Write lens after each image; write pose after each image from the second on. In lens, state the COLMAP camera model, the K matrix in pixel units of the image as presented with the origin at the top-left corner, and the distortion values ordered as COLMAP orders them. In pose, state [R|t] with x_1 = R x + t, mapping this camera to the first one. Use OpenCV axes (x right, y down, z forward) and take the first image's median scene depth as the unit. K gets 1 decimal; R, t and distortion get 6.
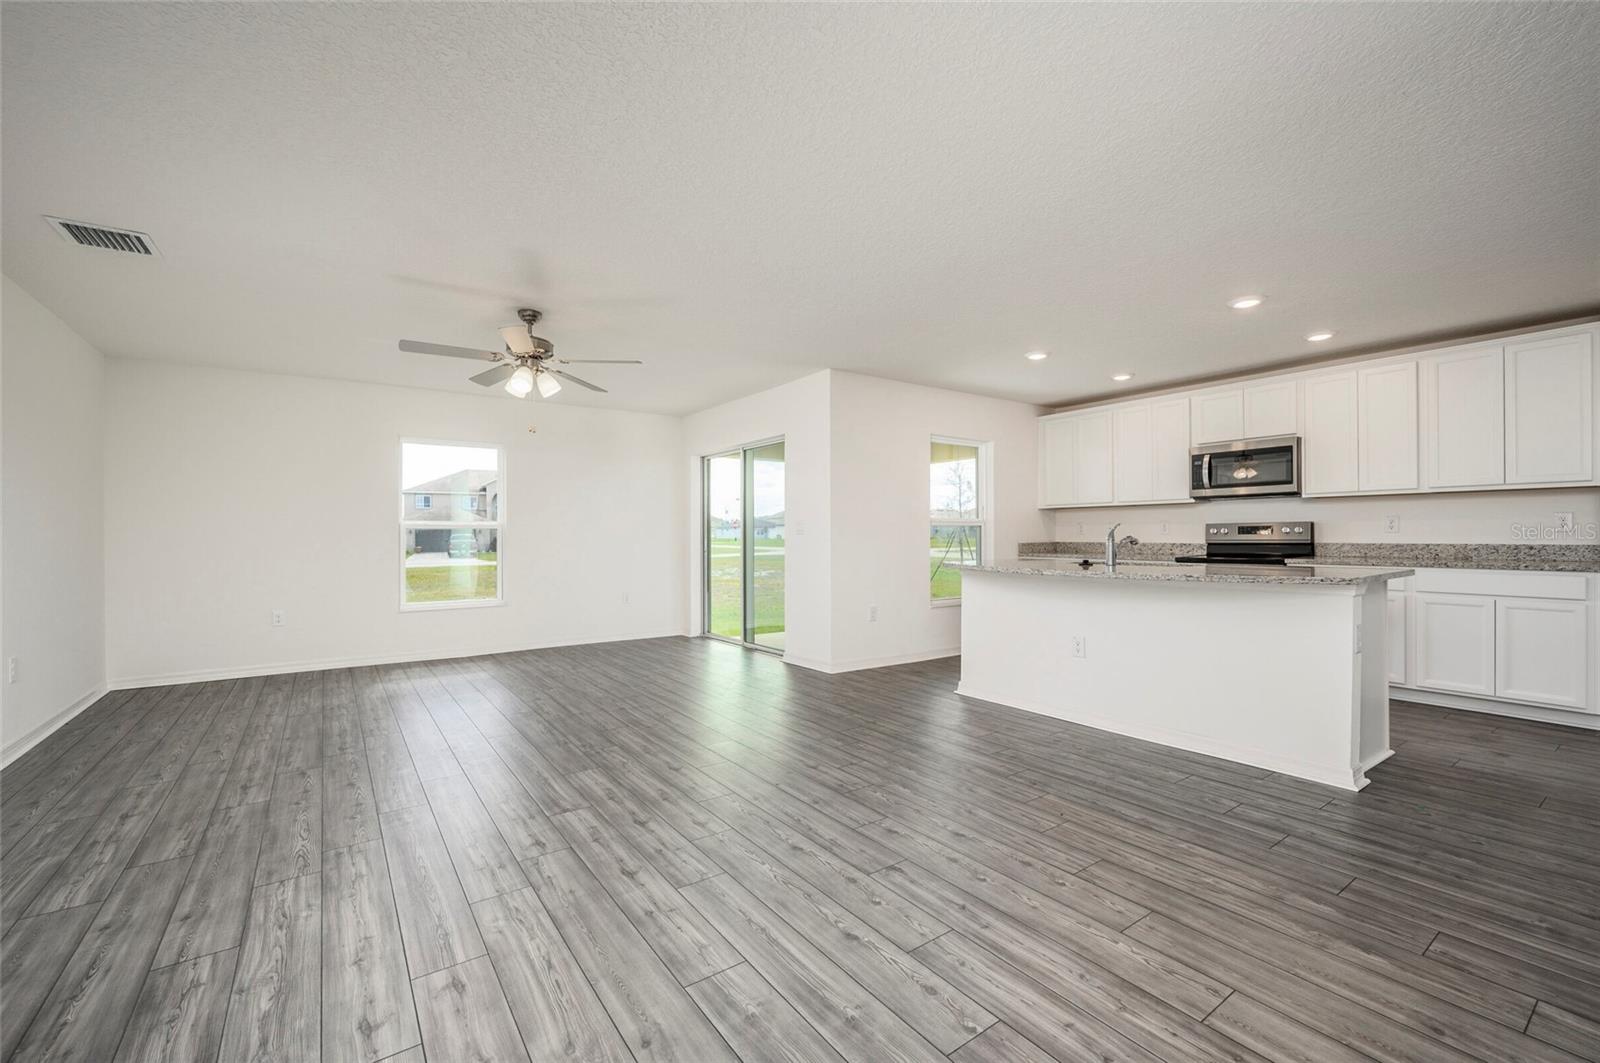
lens RADIAL K [[669.5, 0, 808.5], [0, 669.5, 537.0], [0, 0, 1]] dist [0.000192, 0.000350]
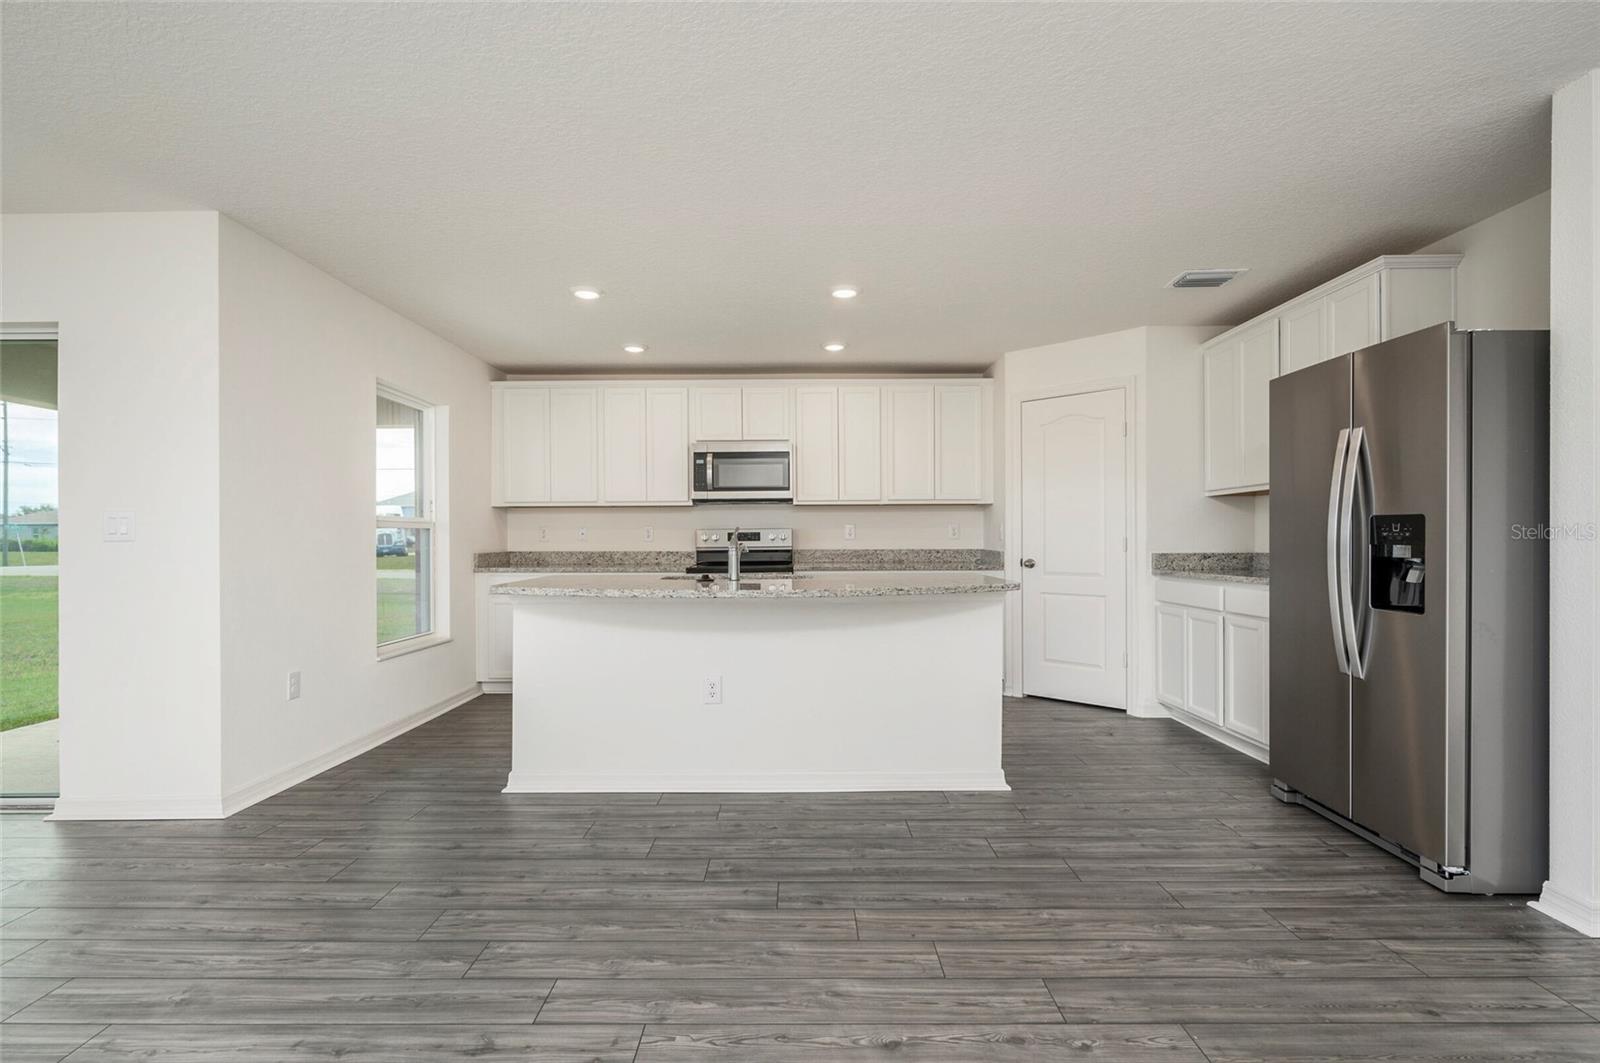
lens RADIAL K [[759.5, 0, 800.0], [0, 759.5, 531.5], [0, 0, 1]] dist [0.001184, -0.000235]
pose [[0.588170, 0.011326, 0.808658, -0.239168], [0.003611, 0.999855, -0.016631, 0.000709], [-0.808729, 0.012702, 0.588044, 0.428463]]
